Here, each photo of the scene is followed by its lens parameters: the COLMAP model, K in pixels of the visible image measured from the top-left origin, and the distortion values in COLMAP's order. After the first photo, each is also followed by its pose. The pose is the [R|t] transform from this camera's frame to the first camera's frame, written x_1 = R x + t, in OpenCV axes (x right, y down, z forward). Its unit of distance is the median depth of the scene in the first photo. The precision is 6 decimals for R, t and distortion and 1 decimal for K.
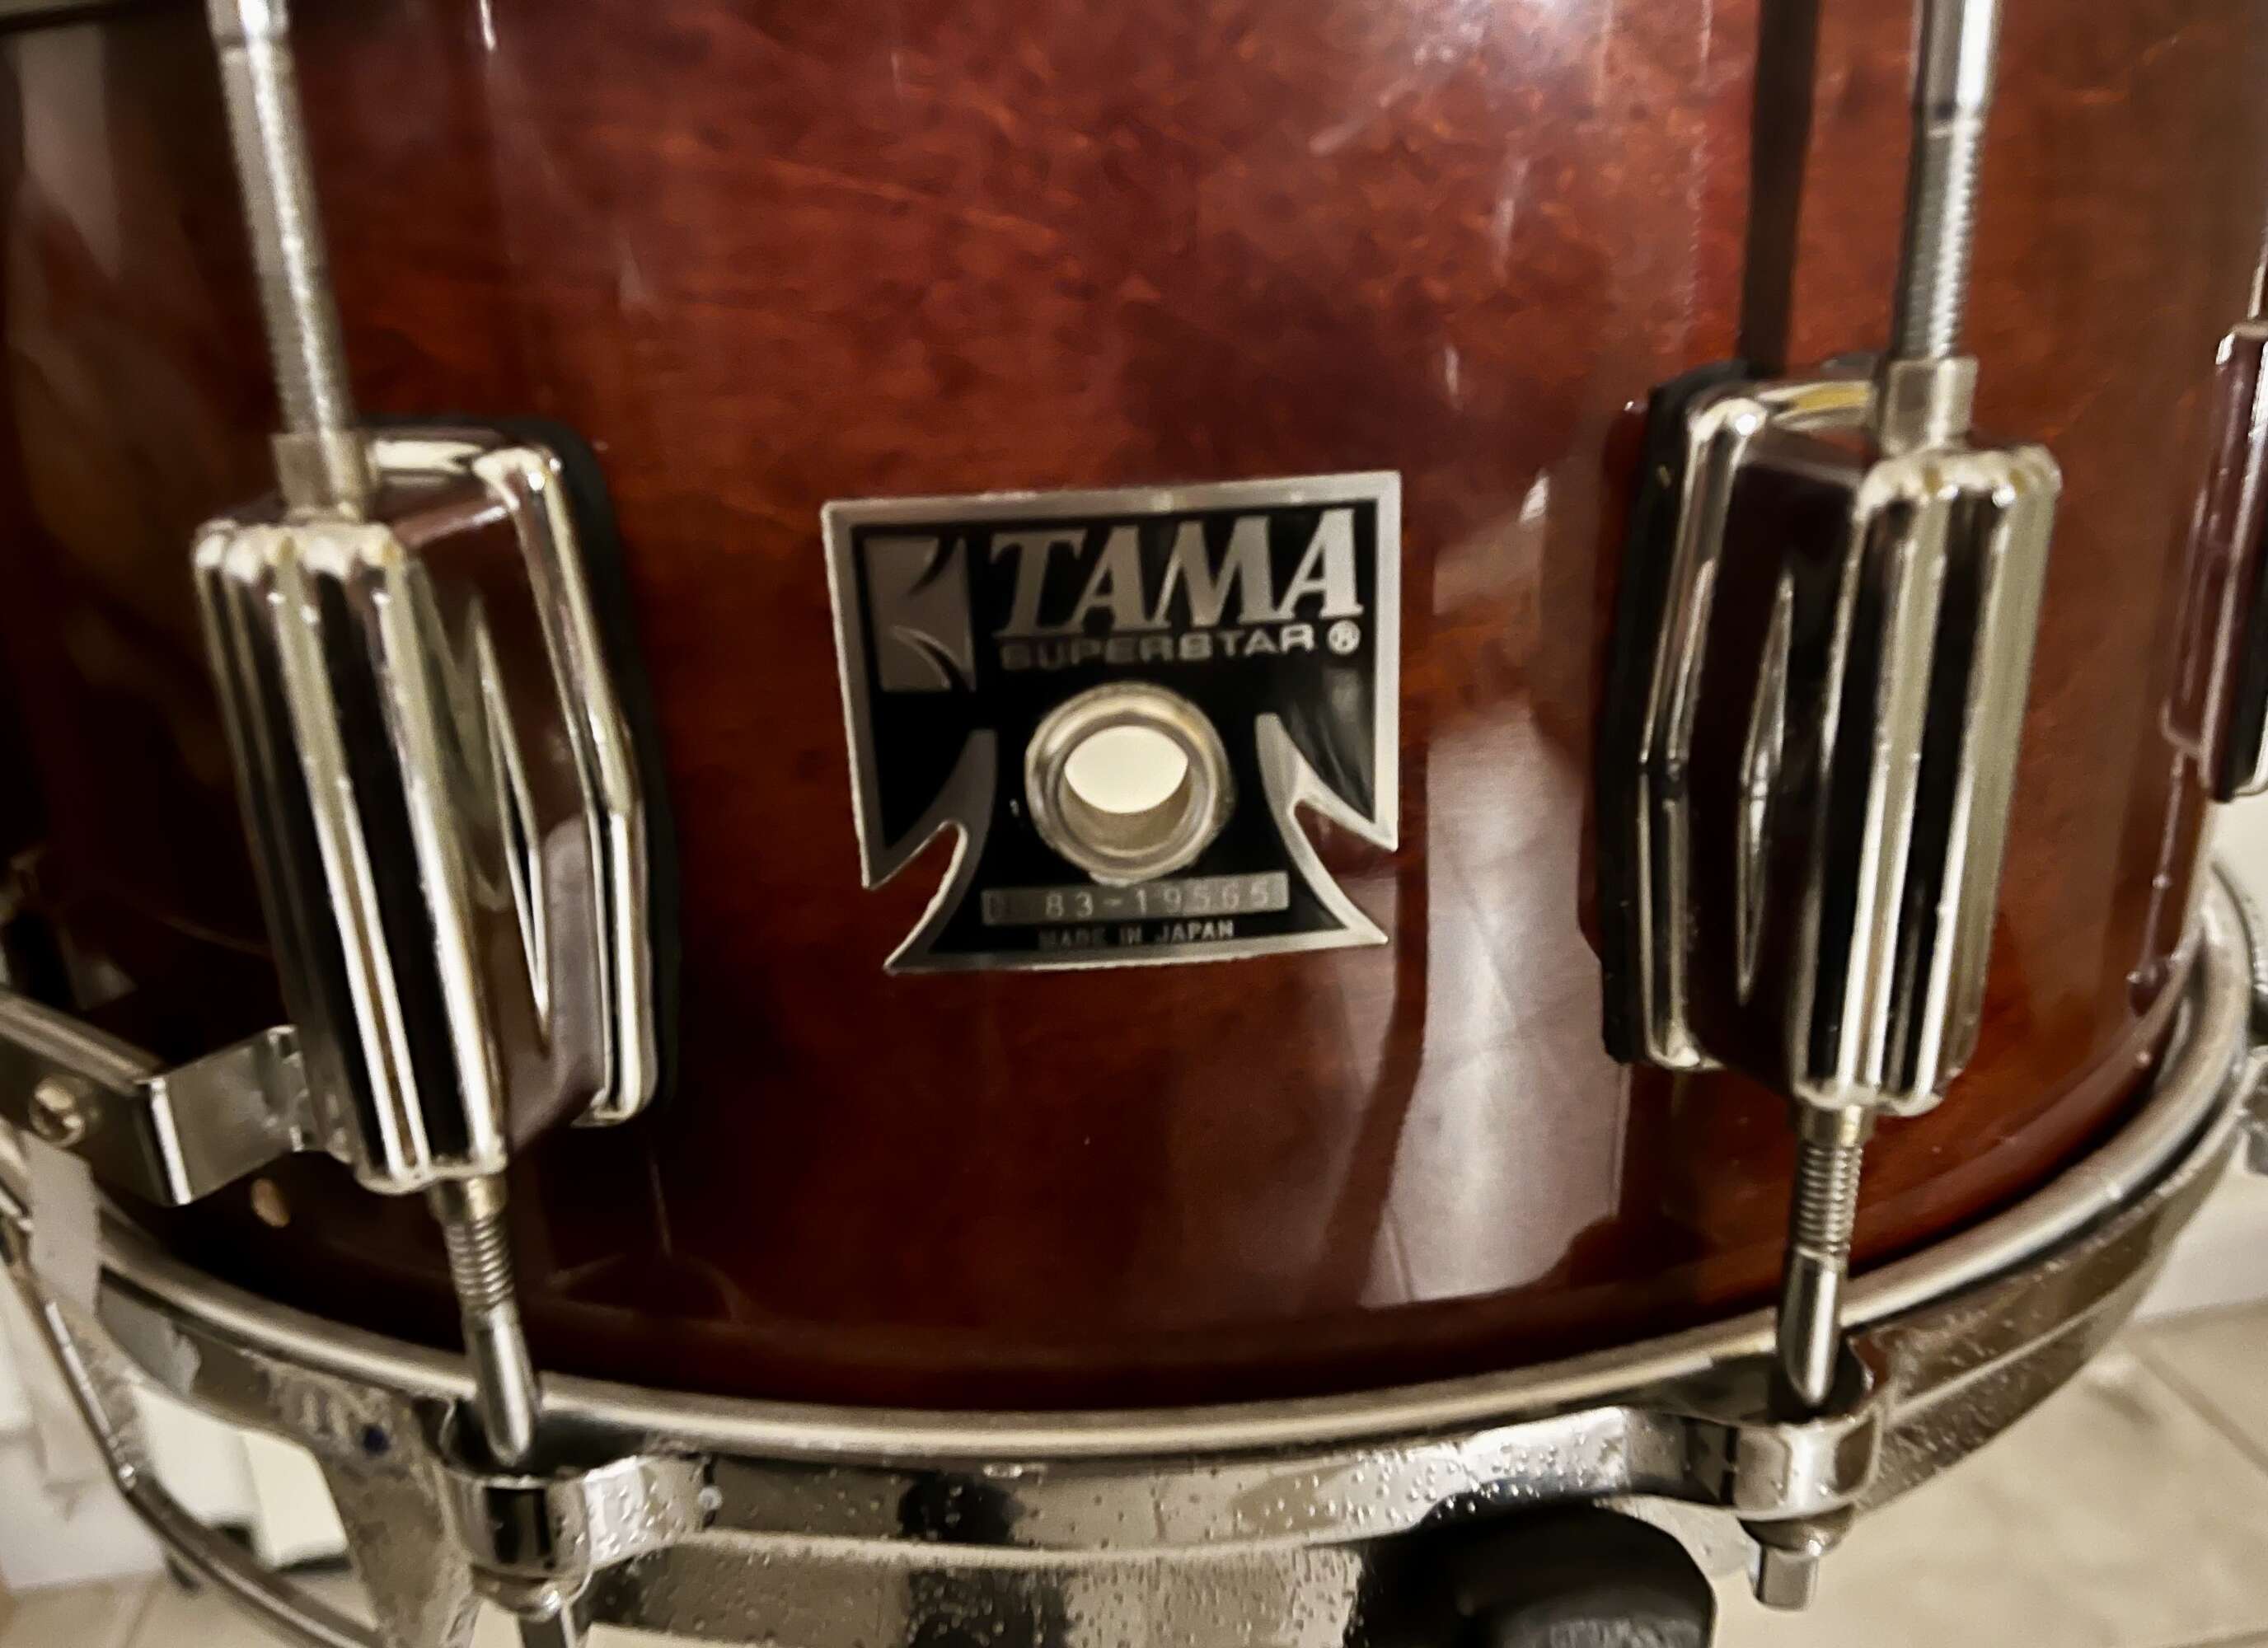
lens RADIAL K [[1805.0, 0, 1154.1], [0, 1805.0, 816.6], [0, 0, 1]] dist [0.000369, -0.020139]
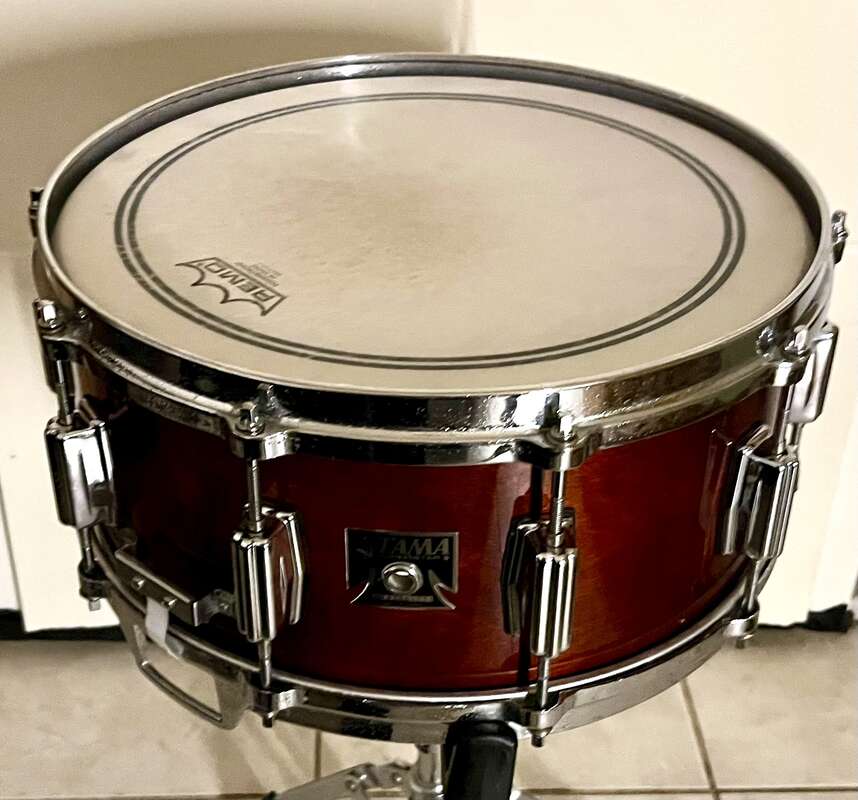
lens RADIAL K [[1445.9, 0, 420.4], [0, 1445.9, 400.3], [0, 0, 1]] dist [0.019380, 0.000000]
pose [[0.992156, 0.100273, -0.074650, 0.282444], [-0.080336, 0.968956, 0.233817, -1.419221], [0.095778, -0.225986, 0.969411, -2.721411]]
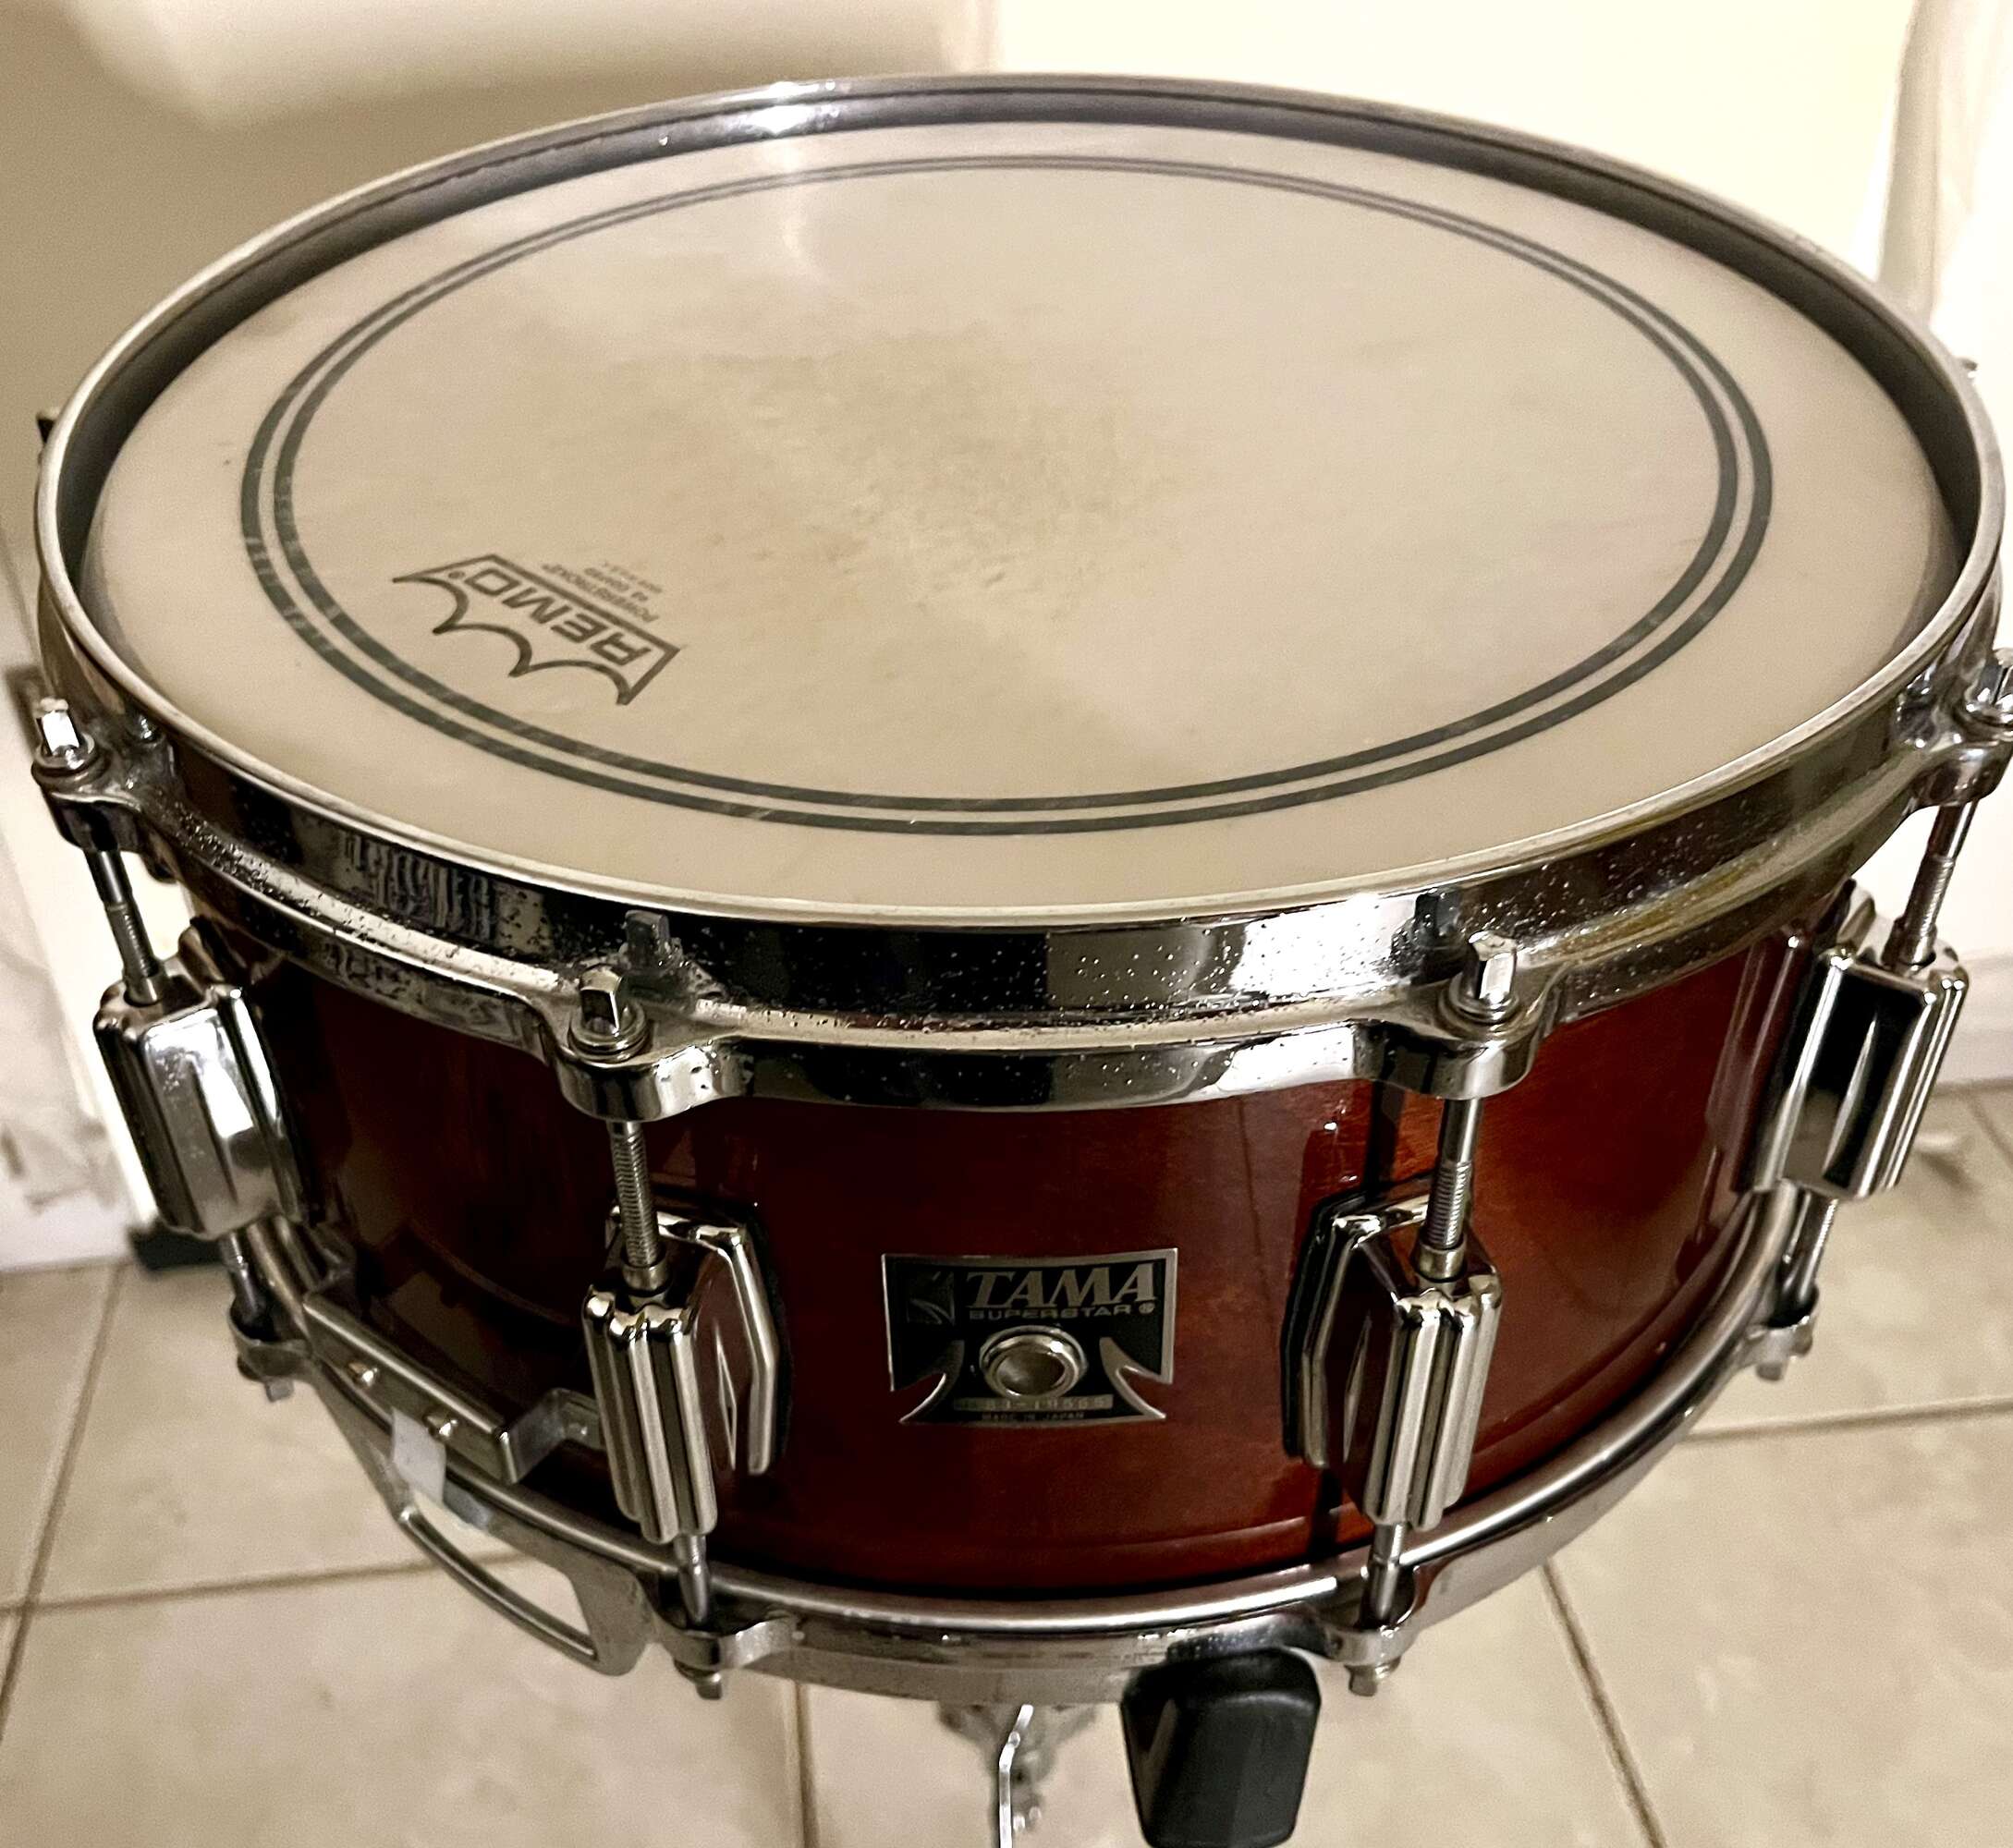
lens RADIAL K [[2159.2, 0, 990.0], [0, 2159.2, 895.4], [0, 0, 1]] dist [-0.003293, 0.000000]
pose [[0.999084, 0.040134, -0.014829, -0.044731], [-0.033743, 0.952184, 0.303656, -1.188326], [0.026307, -0.302878, 0.952666, -1.044018]]
